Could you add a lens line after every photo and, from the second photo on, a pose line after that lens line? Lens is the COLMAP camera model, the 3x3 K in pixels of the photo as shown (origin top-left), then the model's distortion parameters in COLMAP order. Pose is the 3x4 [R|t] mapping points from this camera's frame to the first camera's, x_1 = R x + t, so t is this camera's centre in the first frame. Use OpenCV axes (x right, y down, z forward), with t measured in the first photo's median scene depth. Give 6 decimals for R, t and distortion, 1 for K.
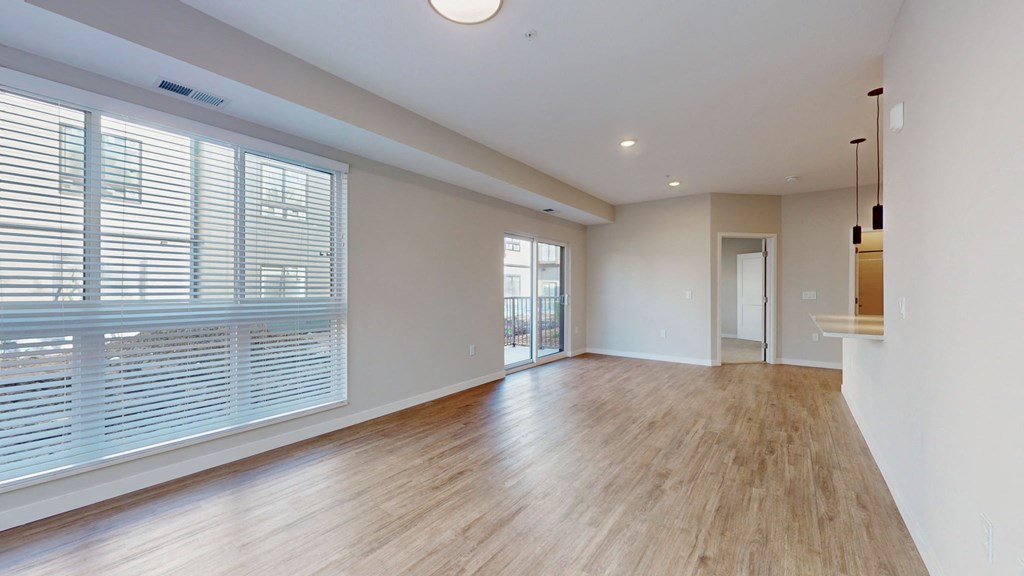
lens RADIAL K [[376.1, 0, 512.0], [0, 376.1, 288.0], [0, 0, 1]] dist [0.000915, 0.000106]
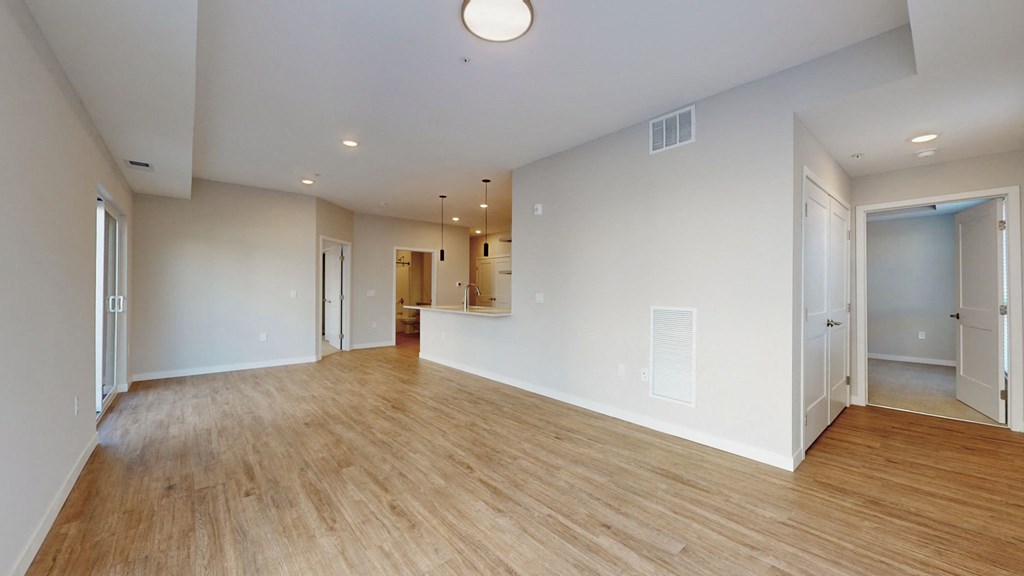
lens RADIAL K [[376.1, 0, 512.0], [0, 376.1, 288.0], [0, 0, 1]] dist [0.000915, 0.000106]
pose [[0.219293, 0.003038, 0.975654, -0.717516], [-0.008508, 0.999963, -0.001201, -0.002902], [-0.975622, -0.008038, 0.219311, 0.441600]]
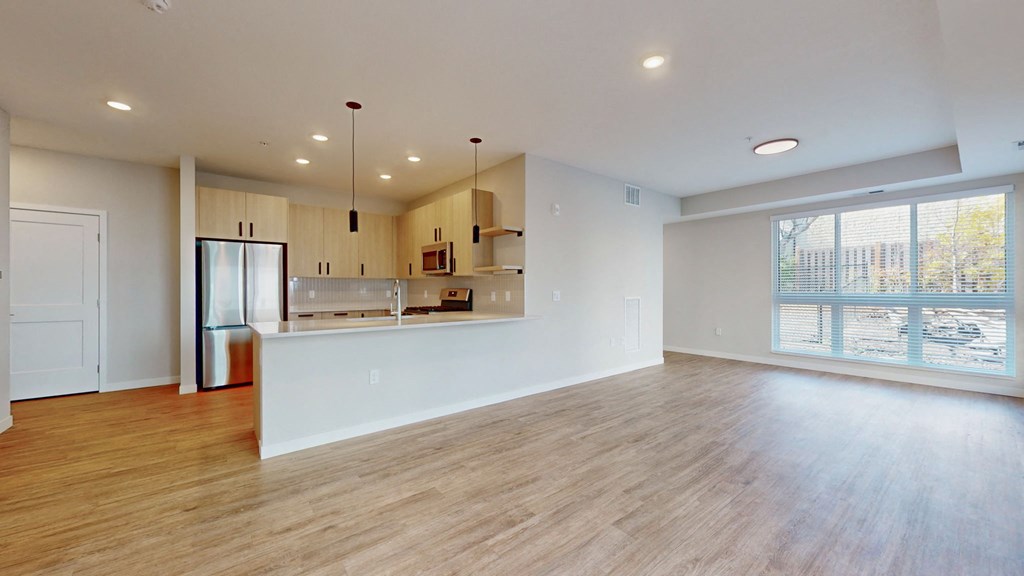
lens RADIAL K [[376.1, 0, 512.0], [0, 376.1, 288.0], [0, 0, 1]] dist [0.000915, 0.000106]
pose [[-0.968291, 0.006474, 0.249742, 0.472868], [0.004653, 0.999958, -0.007882, 0.011970], [-0.249783, -0.006470, -0.968280, 2.088793]]
